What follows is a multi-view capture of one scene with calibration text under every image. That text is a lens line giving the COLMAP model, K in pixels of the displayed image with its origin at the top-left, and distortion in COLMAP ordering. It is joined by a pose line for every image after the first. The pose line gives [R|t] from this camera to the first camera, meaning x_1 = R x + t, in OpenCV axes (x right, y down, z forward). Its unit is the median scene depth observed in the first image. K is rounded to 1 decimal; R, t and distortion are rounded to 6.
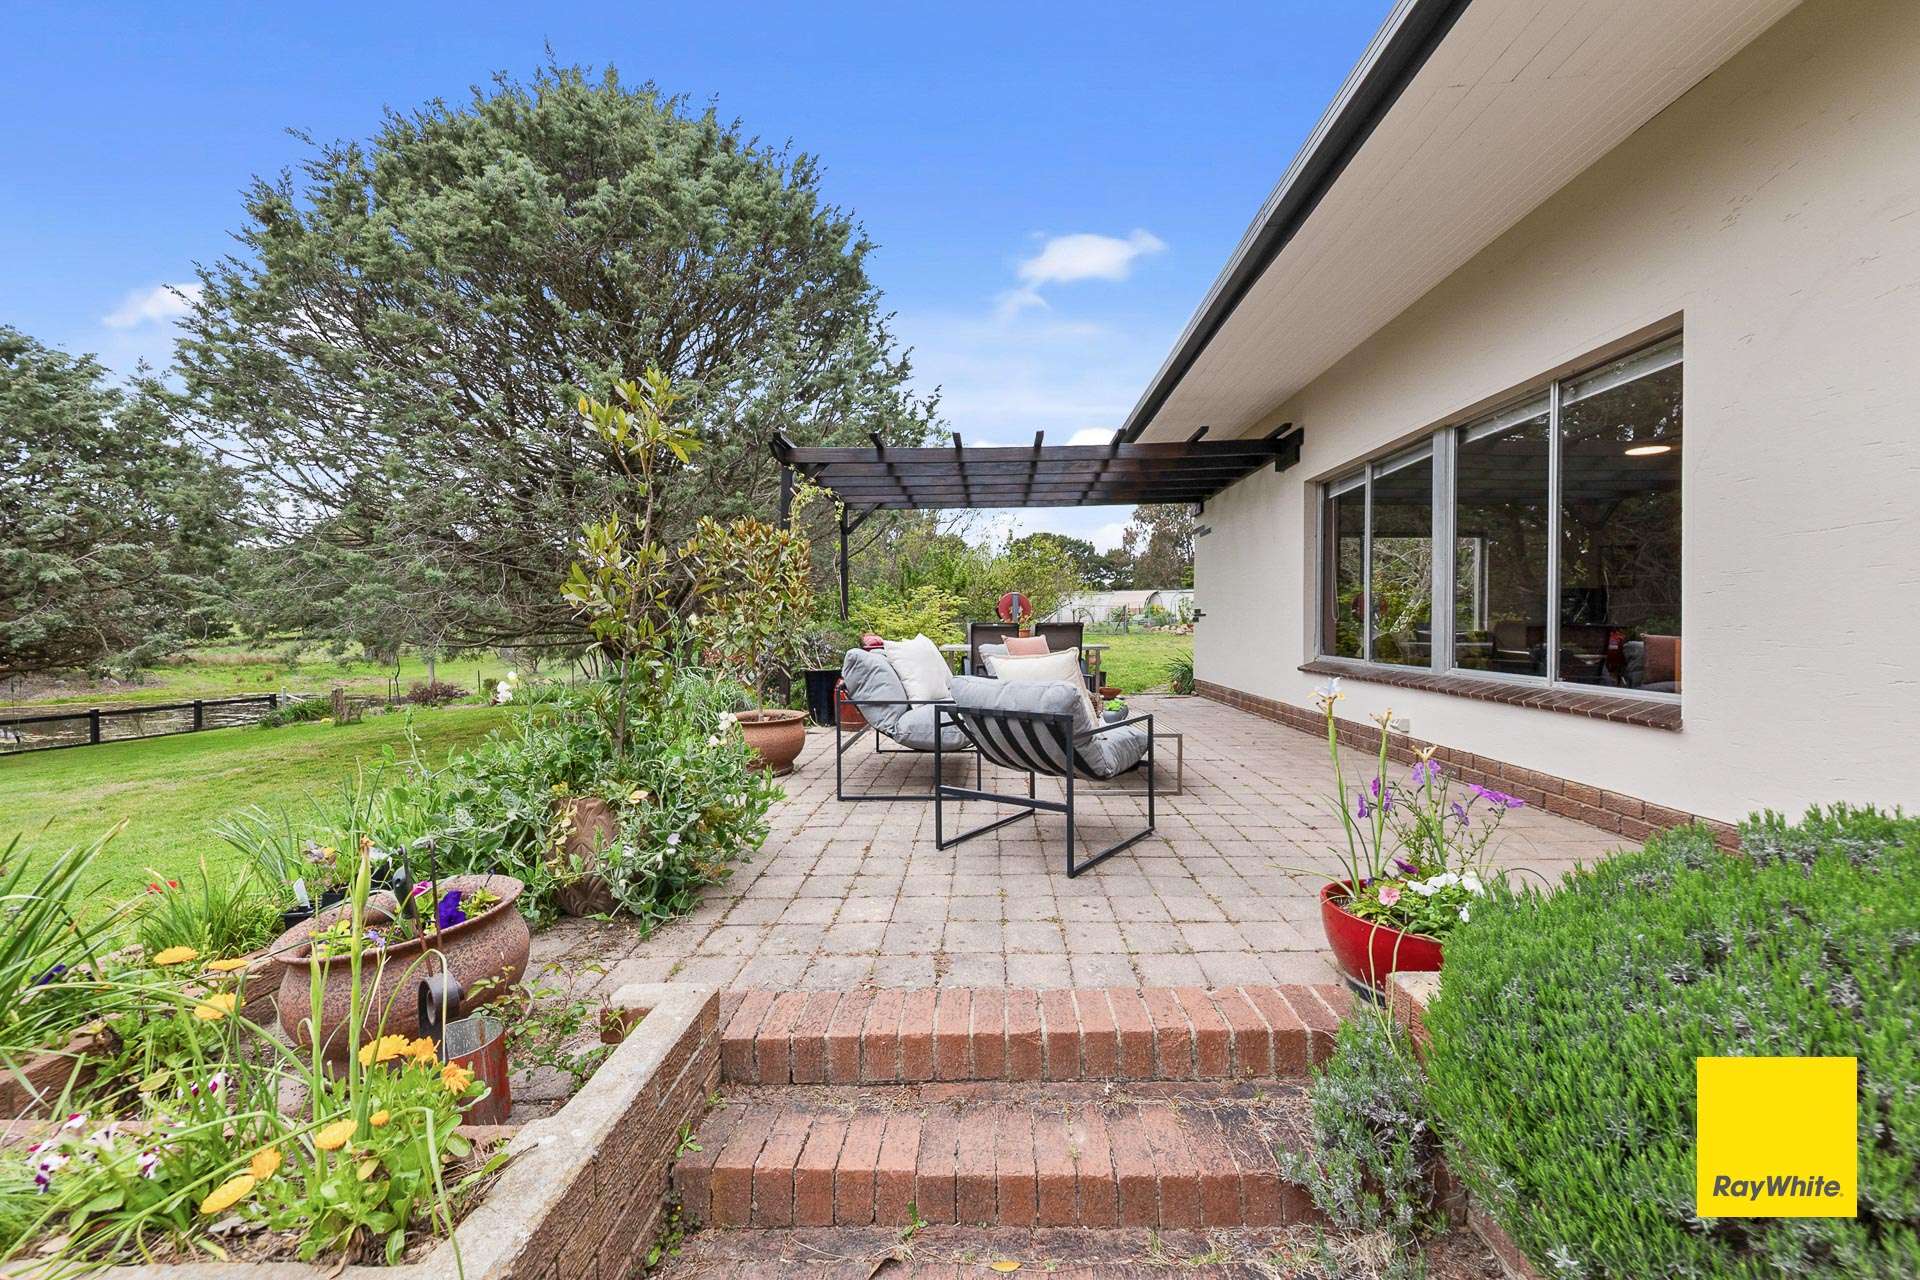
lens RADIAL K [[969.7, 0, 999.5], [0, 969.7, 642.5], [0, 0, 1]] dist [0.018079, -0.001150]
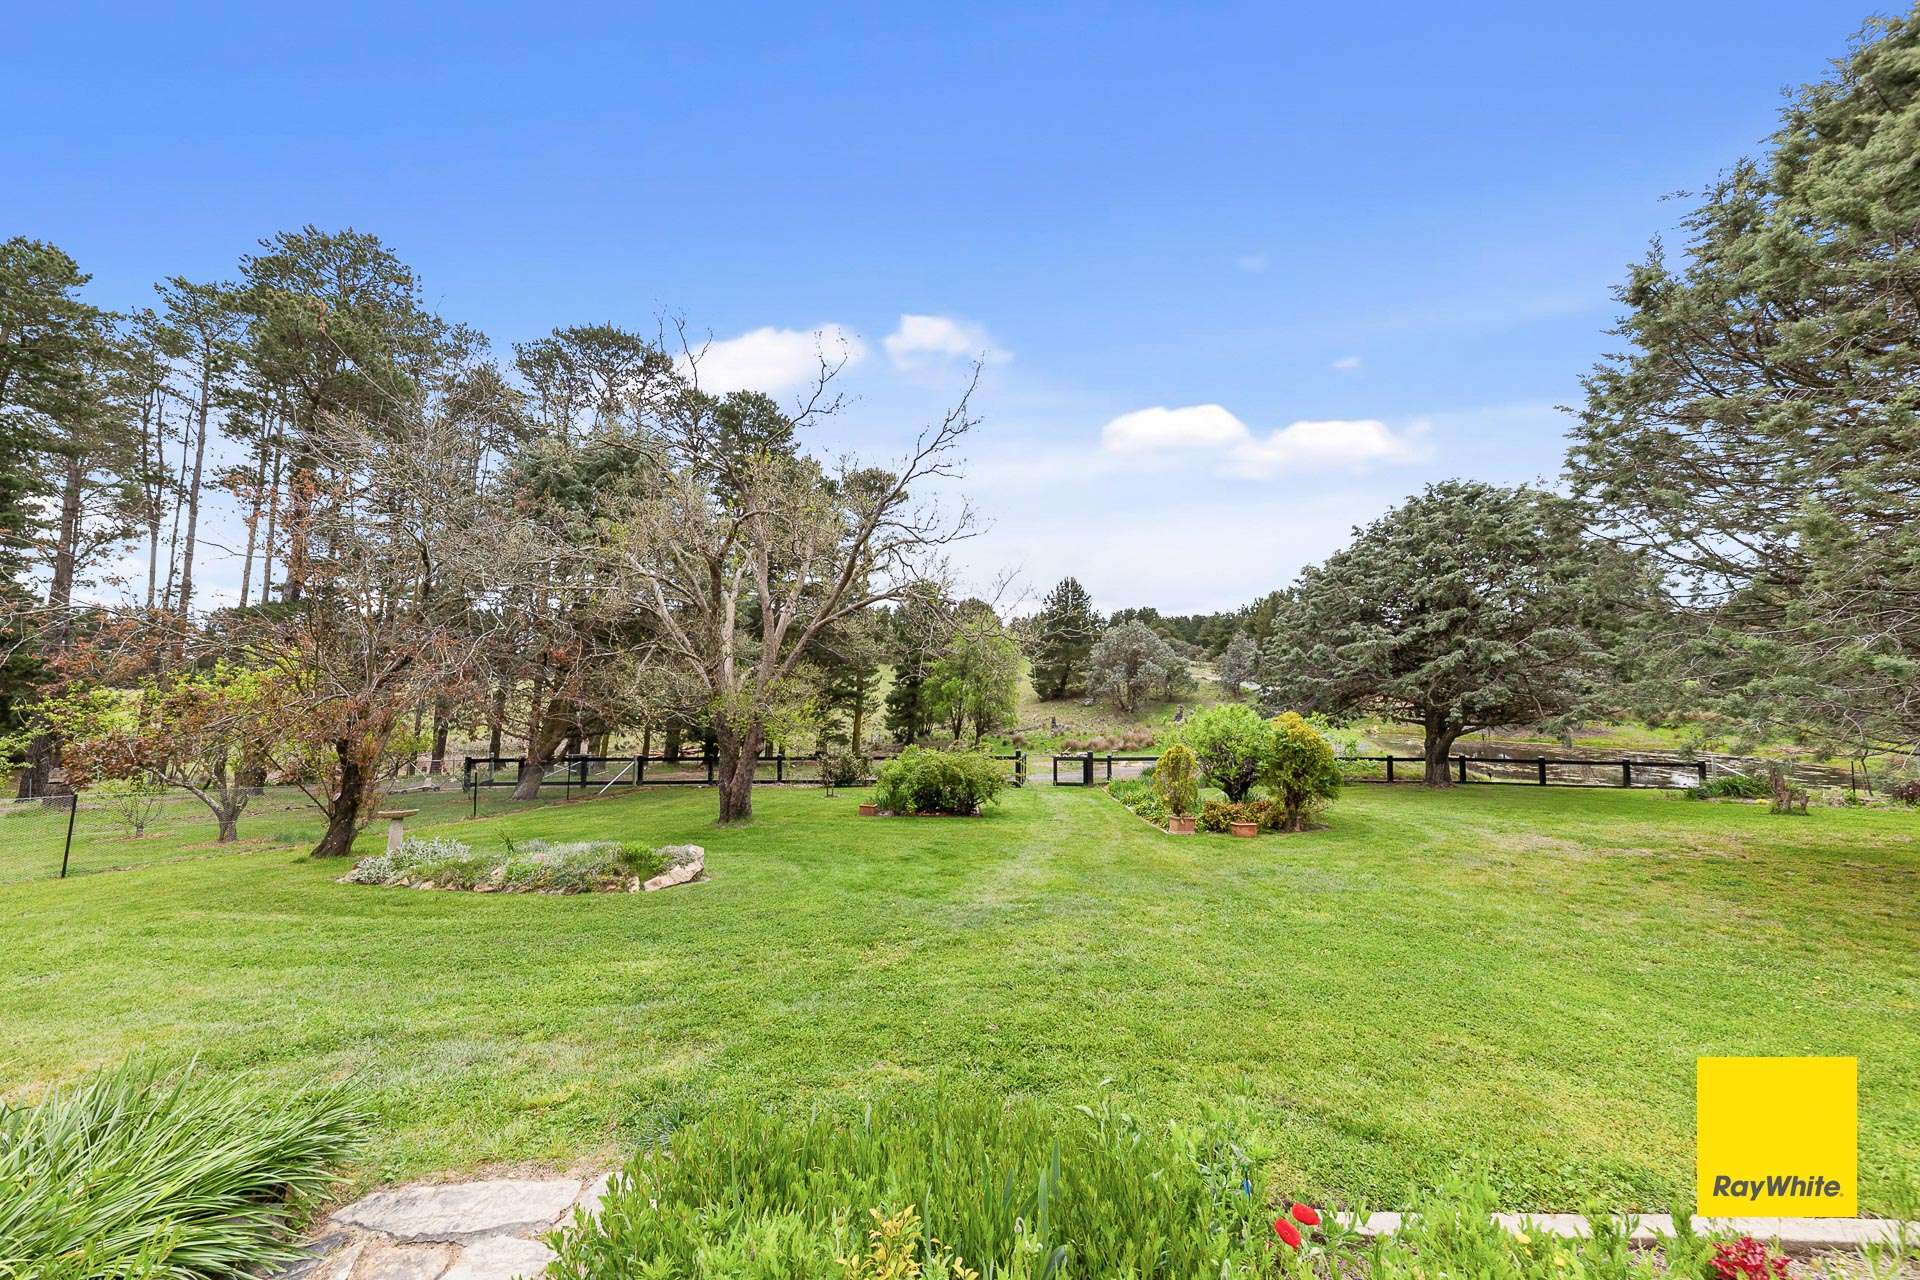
lens RADIAL K [[658.7, 0, 977.2], [0, 658.7, 644.1], [0, 0, 1]] dist [-0.000054, -0.002011]
pose [[0.057036, -0.044254, -0.997391, -0.129826], [0.002820, 0.999020, -0.044165, -0.053112], [0.998368, -0.000294, 0.057105, 0.273176]]
